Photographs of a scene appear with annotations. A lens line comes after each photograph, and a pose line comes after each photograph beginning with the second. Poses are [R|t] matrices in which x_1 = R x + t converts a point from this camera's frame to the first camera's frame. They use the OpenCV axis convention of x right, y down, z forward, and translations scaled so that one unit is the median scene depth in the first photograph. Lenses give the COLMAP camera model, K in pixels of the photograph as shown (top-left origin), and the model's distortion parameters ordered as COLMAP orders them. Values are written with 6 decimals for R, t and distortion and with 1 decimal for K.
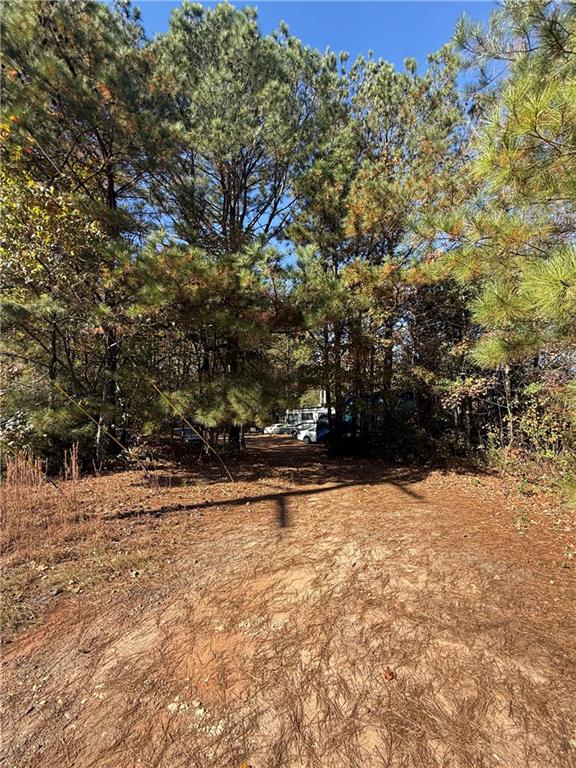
lens RADIAL K [[306.4, 0, 287.5], [0, 306.4, 381.6], [0, 0, 1]] dist [0.000015, 0.000300]
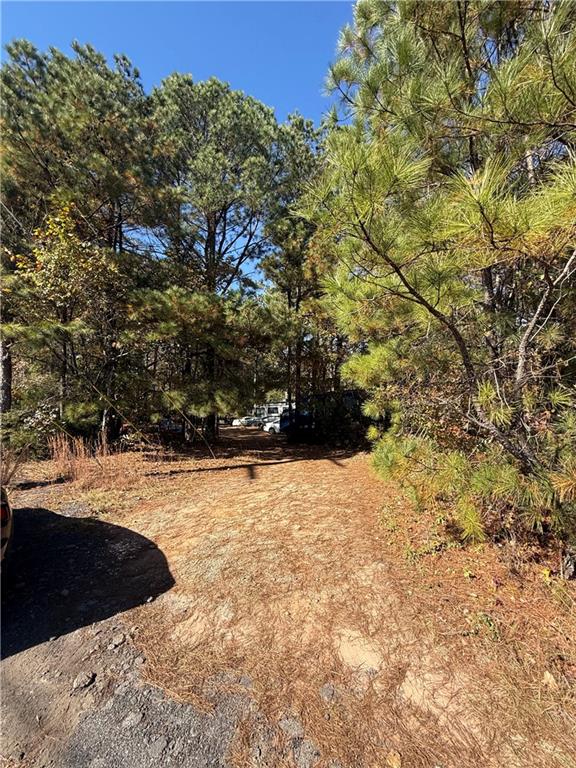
lens RADIAL K [[306.4, 0, 287.5], [0, 306.4, 381.6], [0, 0, 1]] dist [0.000015, 0.000300]
pose [[0.994145, 0.024276, 0.105296, -0.006687], [-0.026481, 0.999457, 0.019590, -0.038235], [-0.104764, -0.022263, 0.994248, -0.297353]]
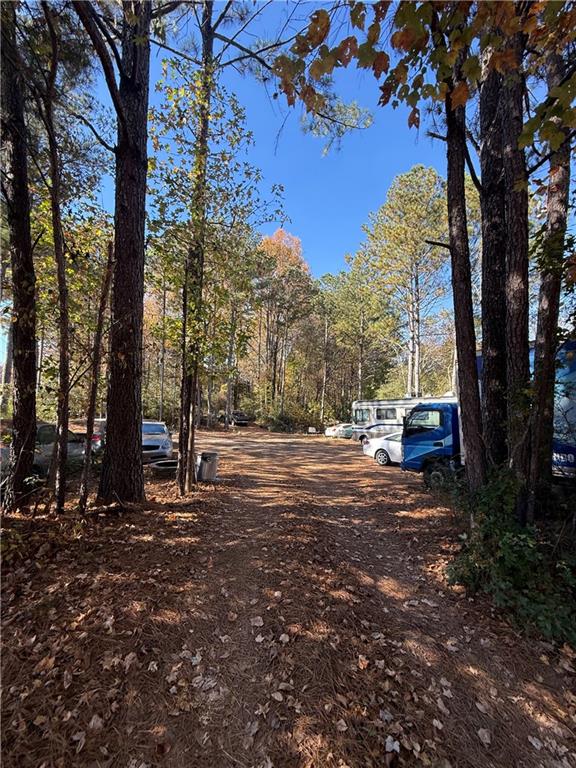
lens RADIAL K [[306.4, 0, 287.5], [0, 306.4, 381.6], [0, 0, 1]] dist [0.000015, 0.000300]
pose [[0.965935, 0.014770, -0.258362, 0.085989], [-0.014080, 0.999891, 0.004519, 0.136723], [0.258400, -0.000728, 0.966038, 0.989676]]
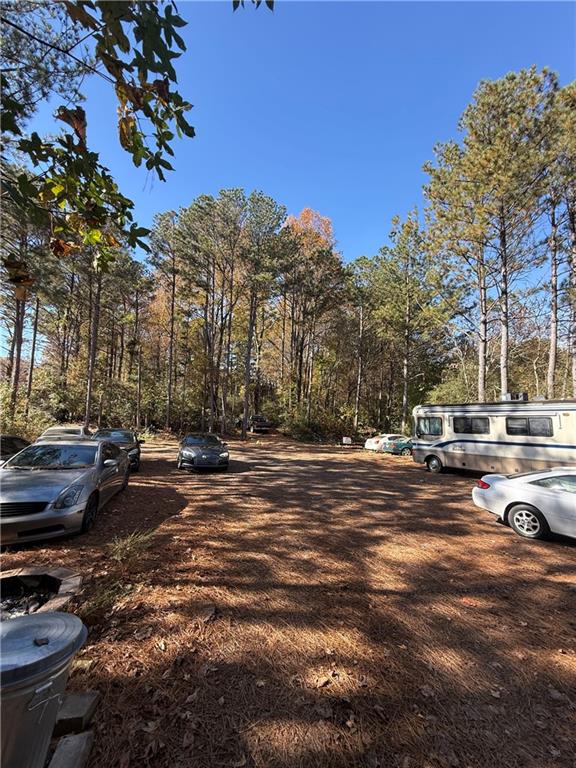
lens RADIAL K [[306.4, 0, 287.5], [0, 306.4, 381.6], [0, 0, 1]] dist [0.000015, 0.000300]
pose [[0.942756, 0.014156, -0.333182, -0.084574], [-0.017670, 0.999816, -0.007519, 0.176776], [0.333014, 0.012975, 0.942832, 1.470361]]
